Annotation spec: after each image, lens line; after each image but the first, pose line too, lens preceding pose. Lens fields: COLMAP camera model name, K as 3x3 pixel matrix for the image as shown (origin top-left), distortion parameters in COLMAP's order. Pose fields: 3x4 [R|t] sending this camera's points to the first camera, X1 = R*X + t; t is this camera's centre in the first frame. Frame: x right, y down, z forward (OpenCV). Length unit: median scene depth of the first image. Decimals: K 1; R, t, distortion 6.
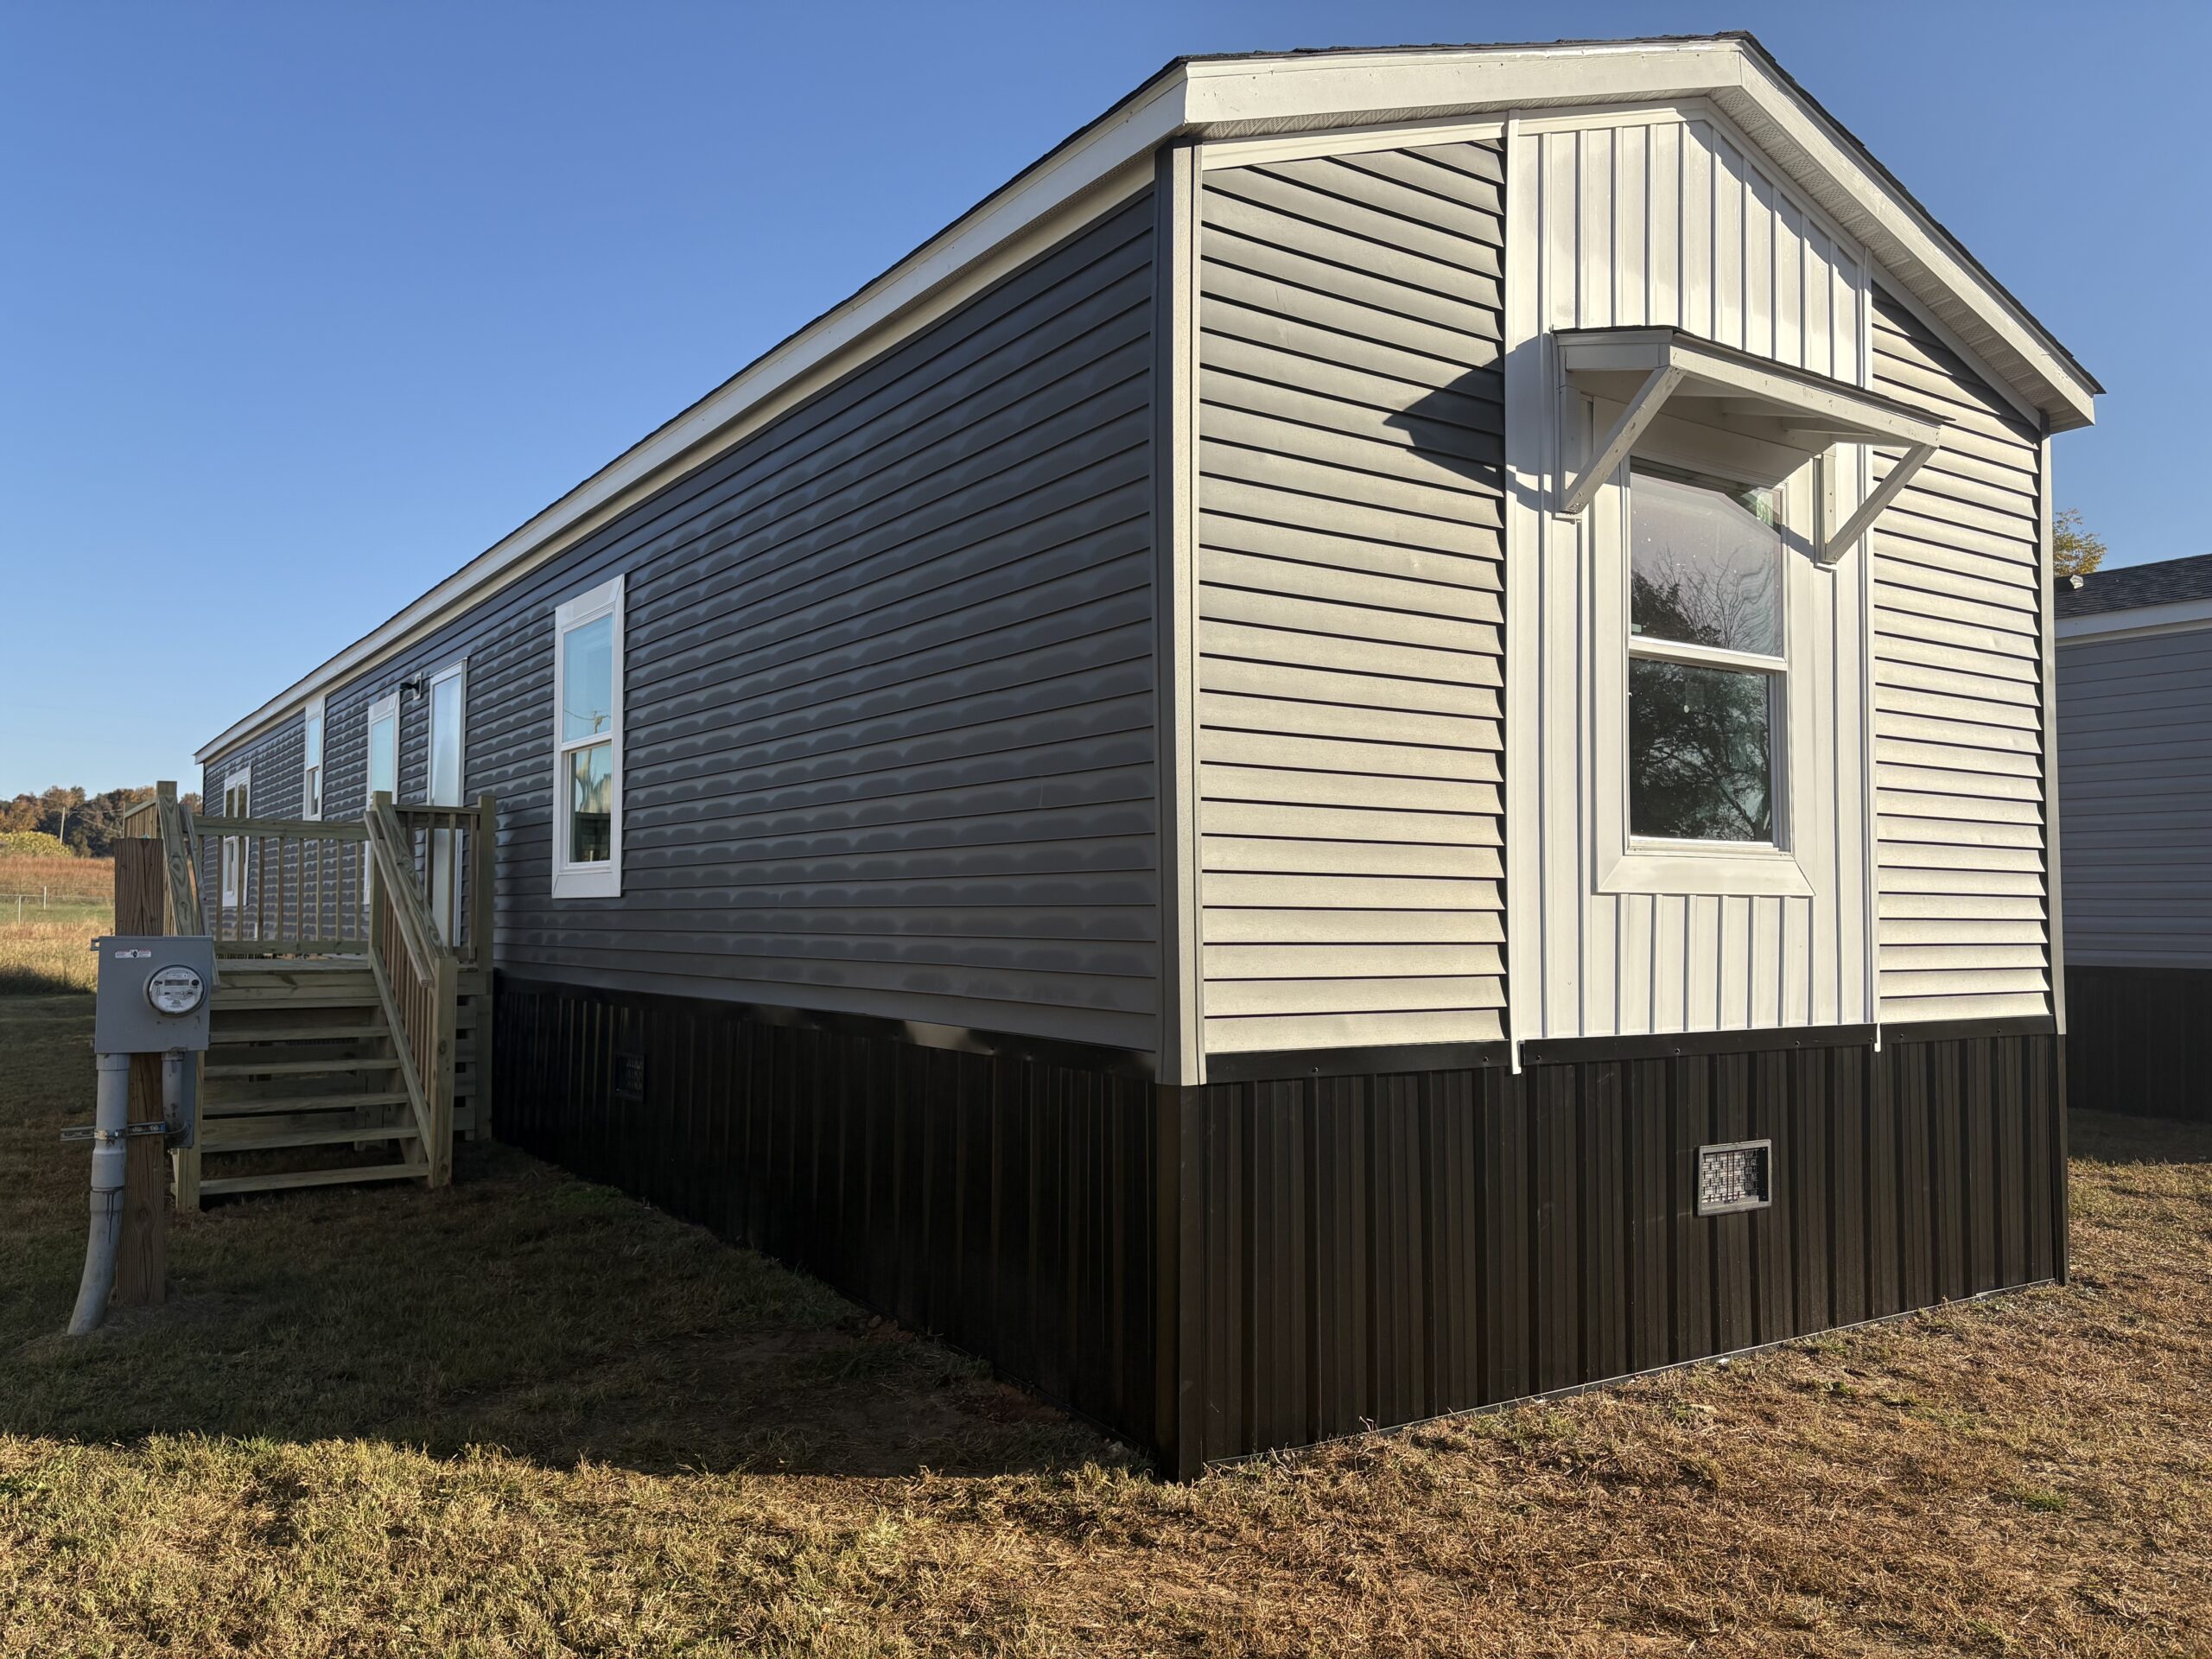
lens RADIAL K [[1652.2, 0, 1106.0], [0, 1652.2, 829.5], [0, 0, 1]] dist [0.009477, 0.003541]
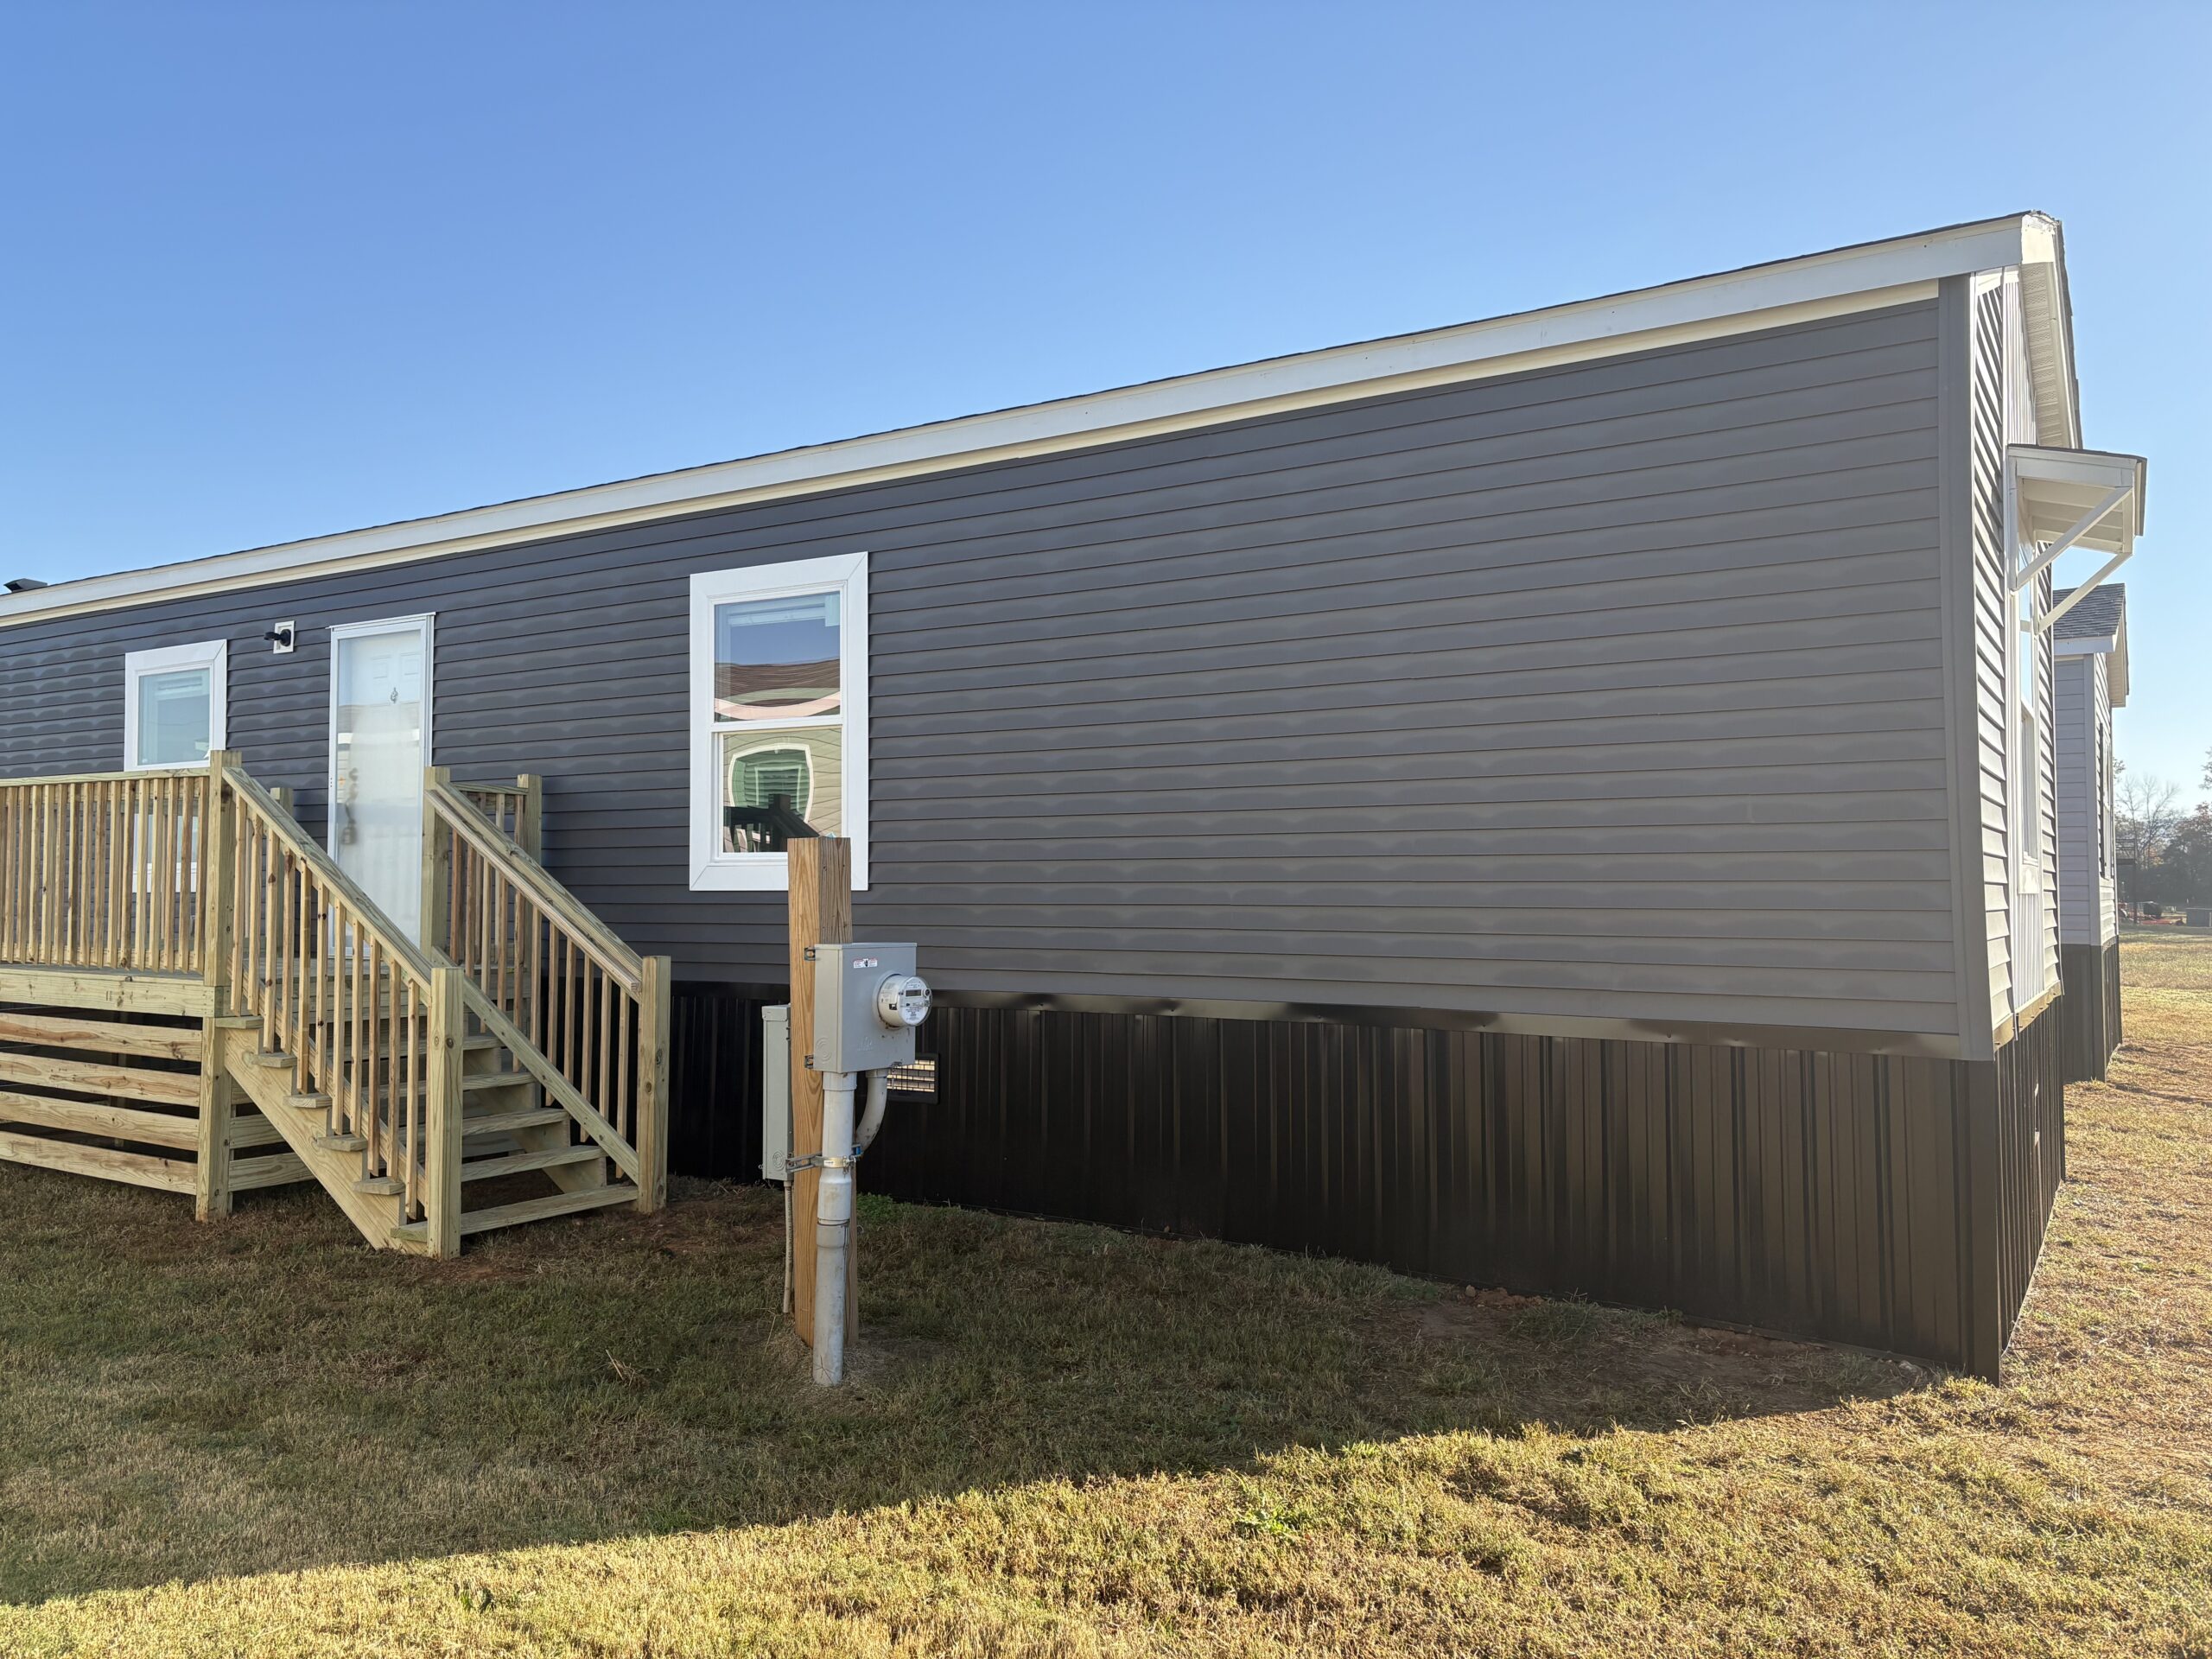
lens RADIAL K [[1652.2, 0, 1106.0], [0, 1652.2, 829.5], [0, 0, 1]] dist [0.009477, 0.003541]
pose [[0.918655, 0.015387, 0.394760, -0.892774], [-0.021184, 0.999722, 0.010332, -0.011967], [-0.394492, -0.017854, 0.918726, 0.119308]]
